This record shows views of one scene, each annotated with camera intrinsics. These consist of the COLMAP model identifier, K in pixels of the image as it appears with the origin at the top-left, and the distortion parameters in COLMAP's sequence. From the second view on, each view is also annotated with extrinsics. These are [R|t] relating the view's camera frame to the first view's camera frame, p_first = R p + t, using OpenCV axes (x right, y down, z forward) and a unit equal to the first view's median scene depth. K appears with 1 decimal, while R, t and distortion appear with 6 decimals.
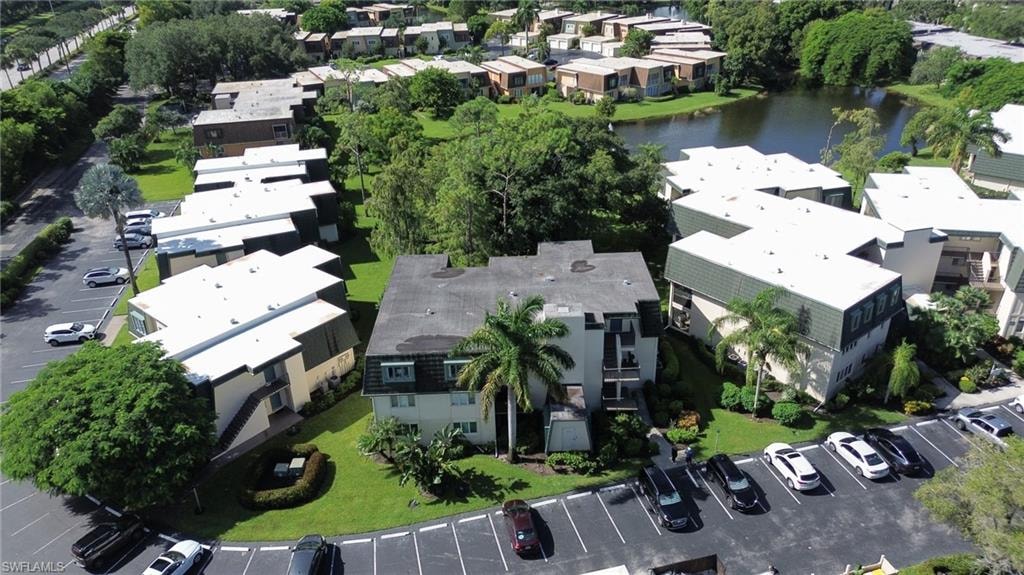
lens RADIAL K [[728.8, 0, 519.9], [0, 728.8, 284.1], [0, 0, 1]] dist [0.095593, -0.110454]
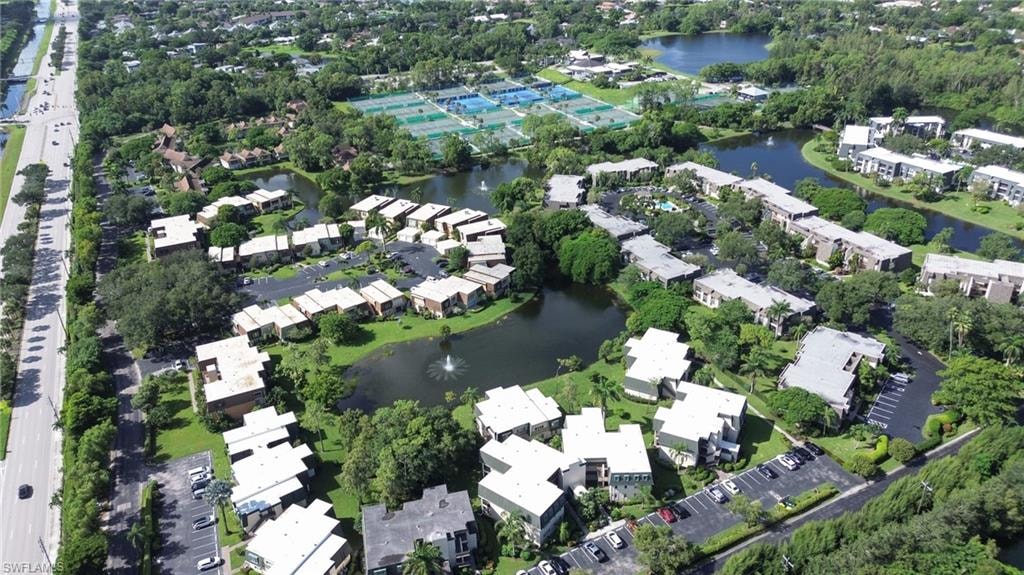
lens RADIAL K [[728.8, 0, 519.9], [0, 728.8, 284.1], [0, 0, 1]] dist [0.095593, -0.110454]
pose [[0.974376, -0.104456, 0.199198, -0.069561], [0.104471, 0.994473, 0.010466, -0.665083], [-0.199190, 0.010613, 0.979903, -1.297109]]
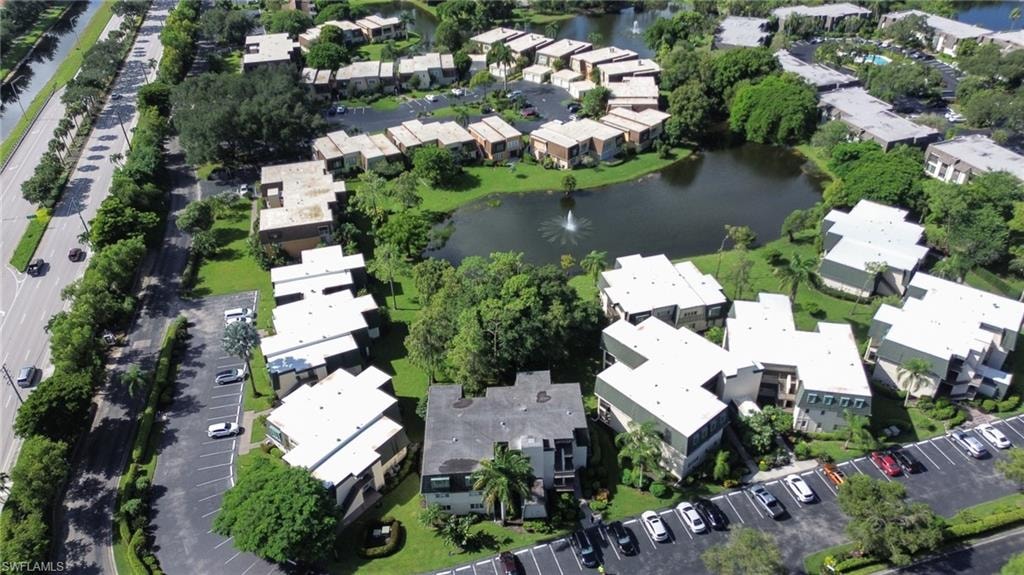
lens RADIAL K [[728.8, 0, 519.9], [0, 728.8, 284.1], [0, 0, 1]] dist [0.095593, -0.110454]
pose [[0.999567, -0.016040, 0.024681, -0.004392], [0.012823, 0.992026, 0.125379, -0.431940], [-0.026495, -0.125008, 0.991802, -0.546304]]
